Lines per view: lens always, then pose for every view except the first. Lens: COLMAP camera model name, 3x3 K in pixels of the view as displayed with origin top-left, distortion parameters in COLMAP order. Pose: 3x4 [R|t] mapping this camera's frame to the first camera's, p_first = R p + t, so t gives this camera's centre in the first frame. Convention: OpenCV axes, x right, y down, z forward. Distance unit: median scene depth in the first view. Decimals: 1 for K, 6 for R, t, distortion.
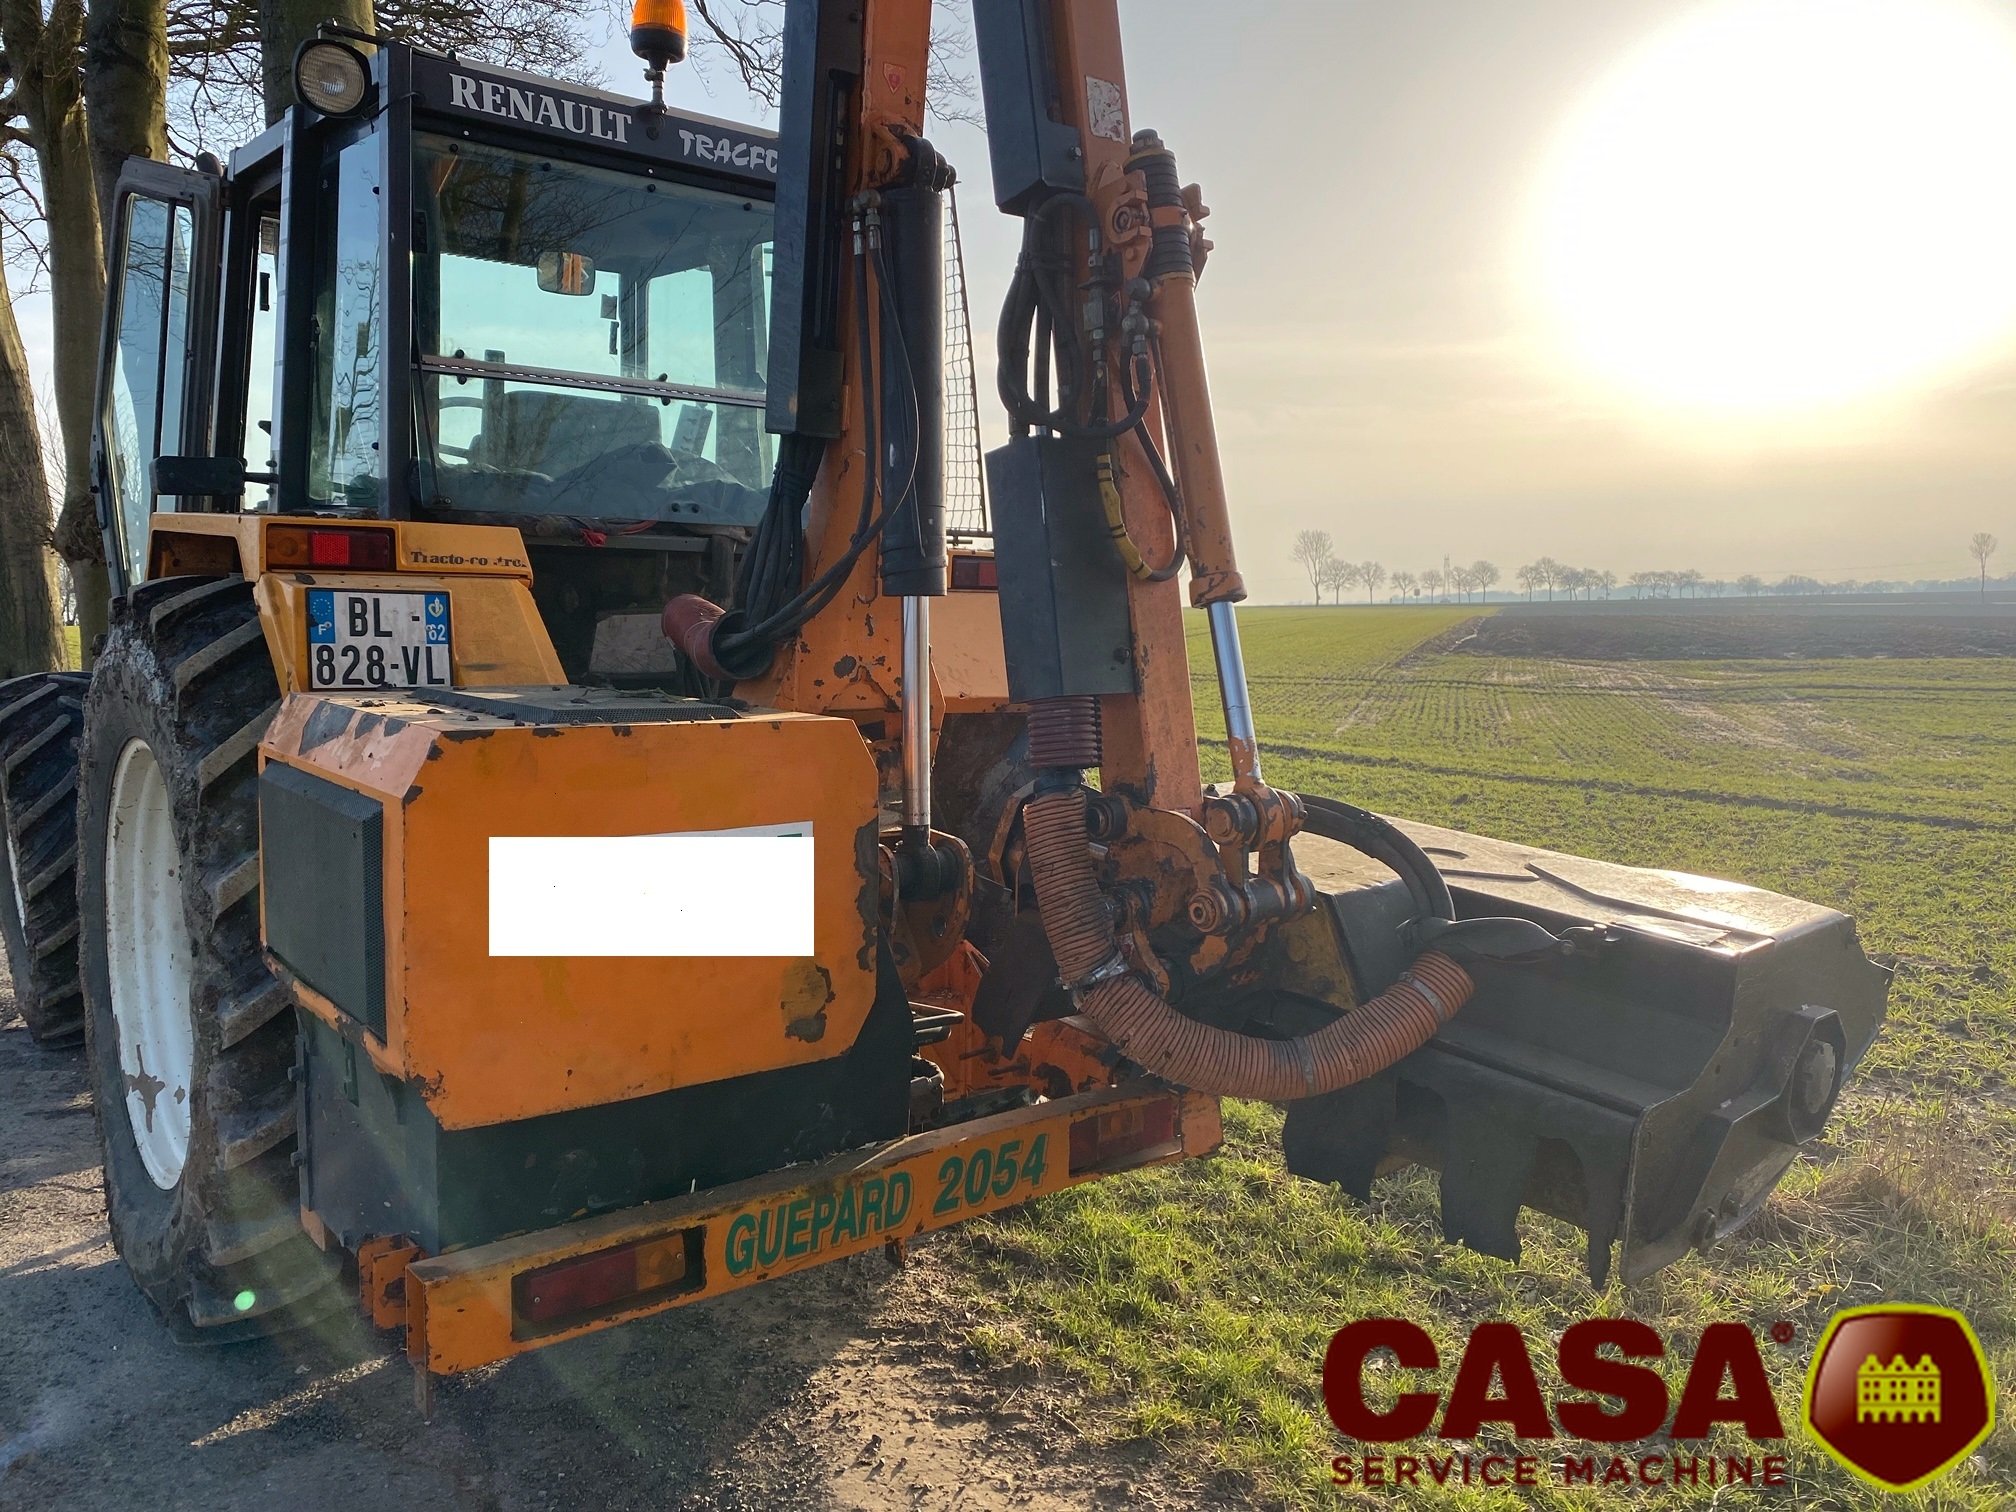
lens RADIAL K [[1615.9, 0, 1008.0], [0, 1615.9, 756.0], [0, 0, 1]] dist [-0.063349, 0.074081]
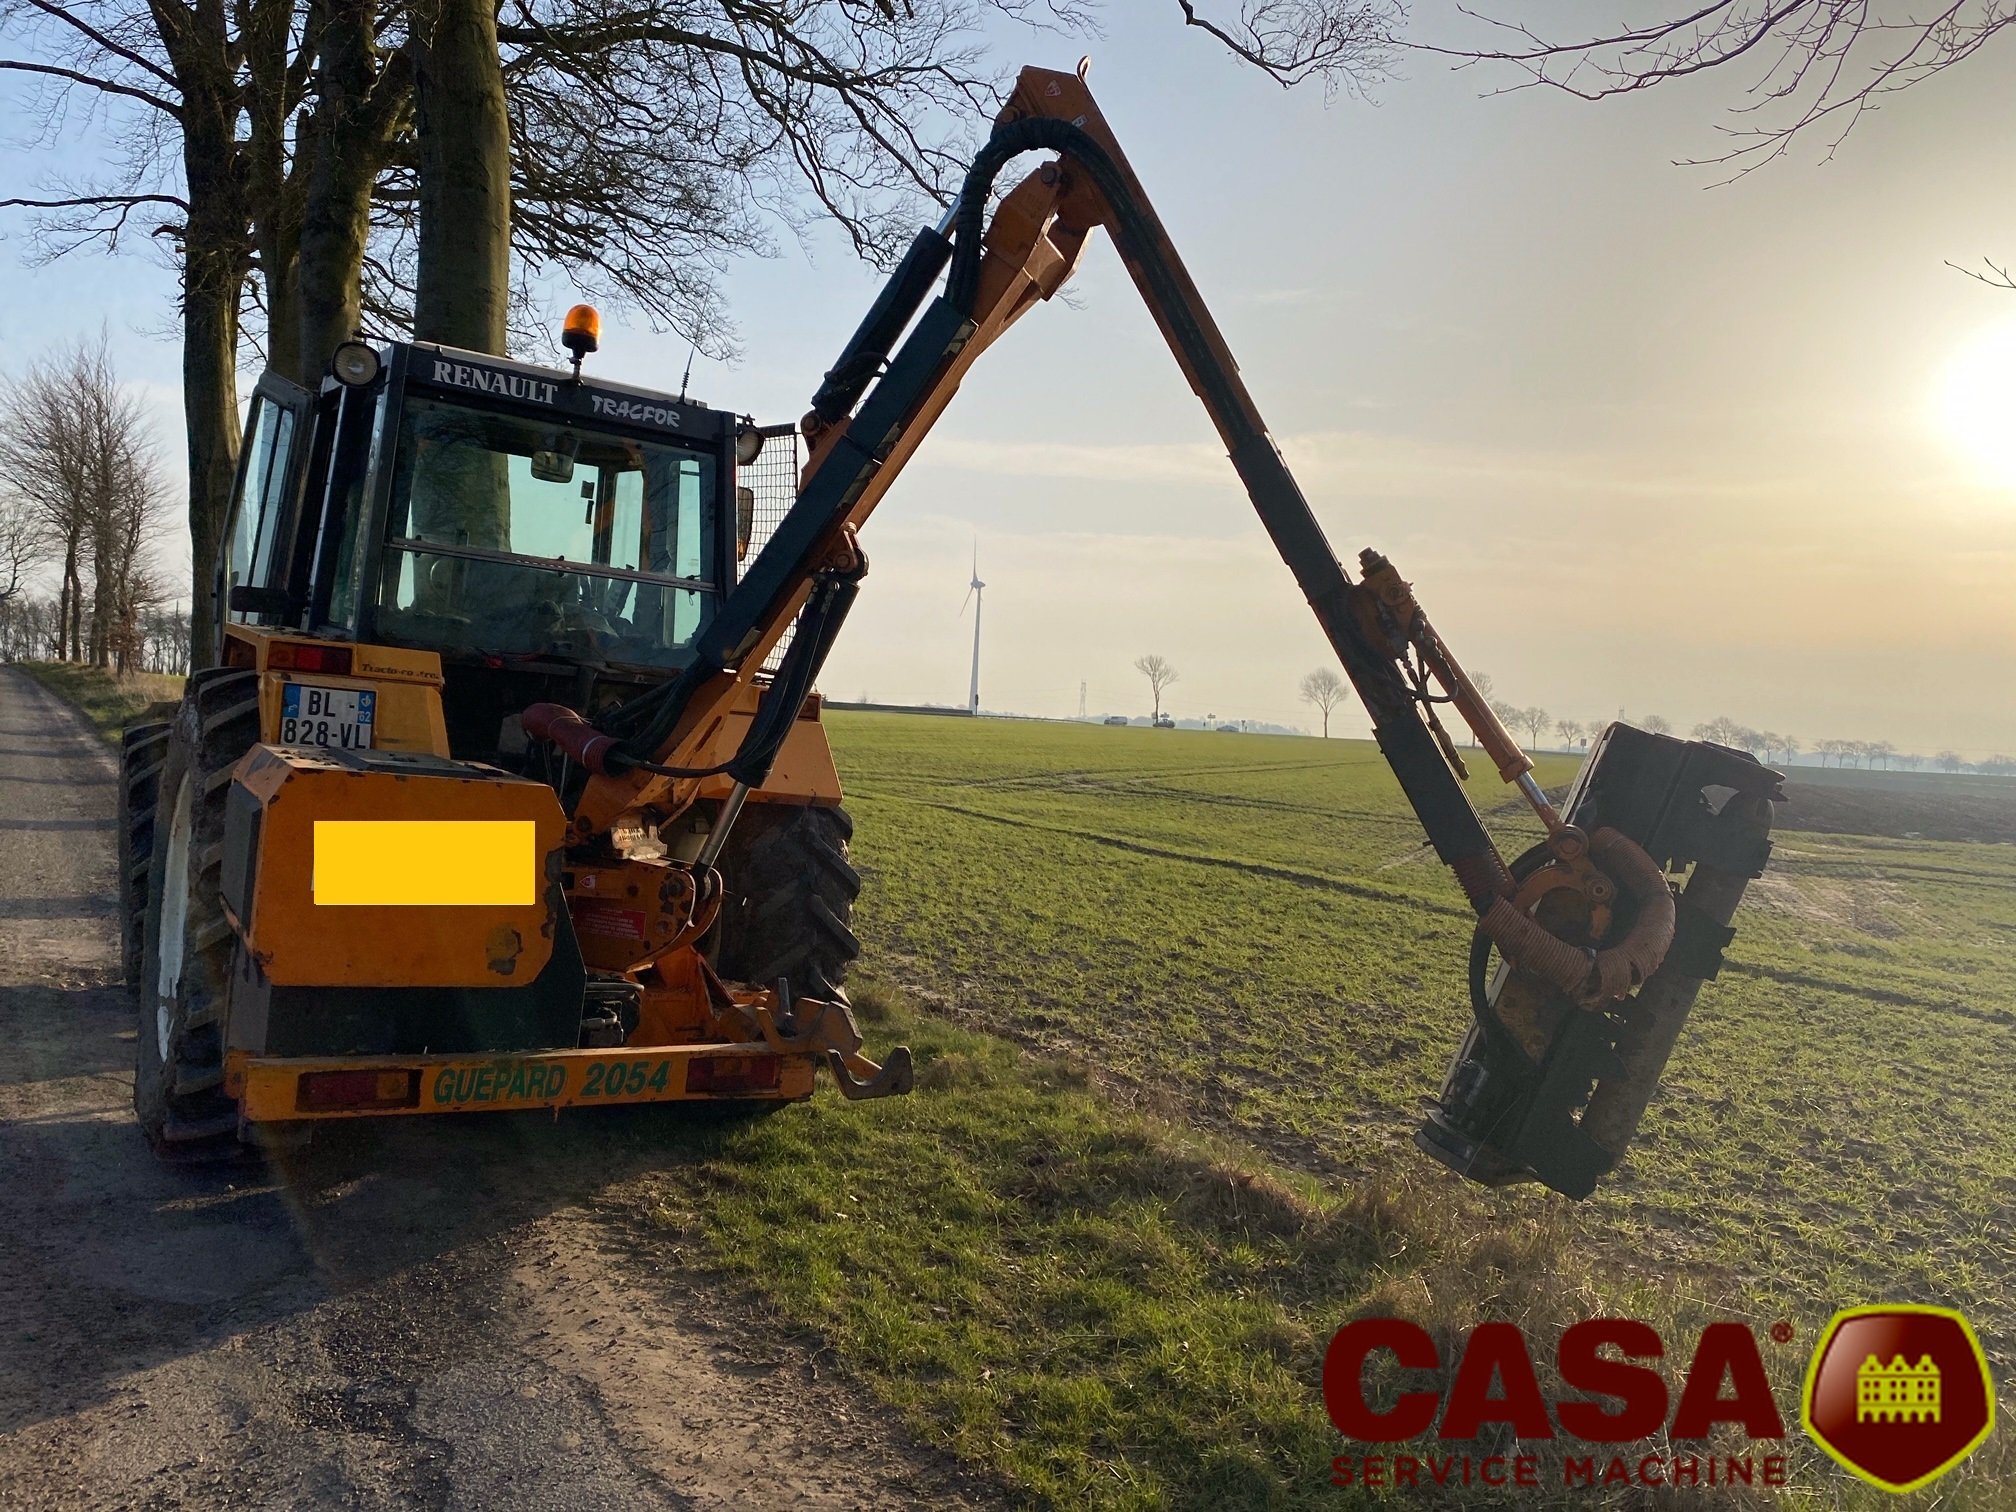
lens RADIAL K [[1609.6, 0, 1008.9], [0, 1609.6, 689.4], [0, 0, 1]] dist [0.002829, -0.093448]
pose [[0.992247, 0.077195, -0.097400, 0.415402], [-0.087424, 0.990564, -0.105543, 0.008620], [0.088333, 0.113240, 0.989633, -0.505372]]
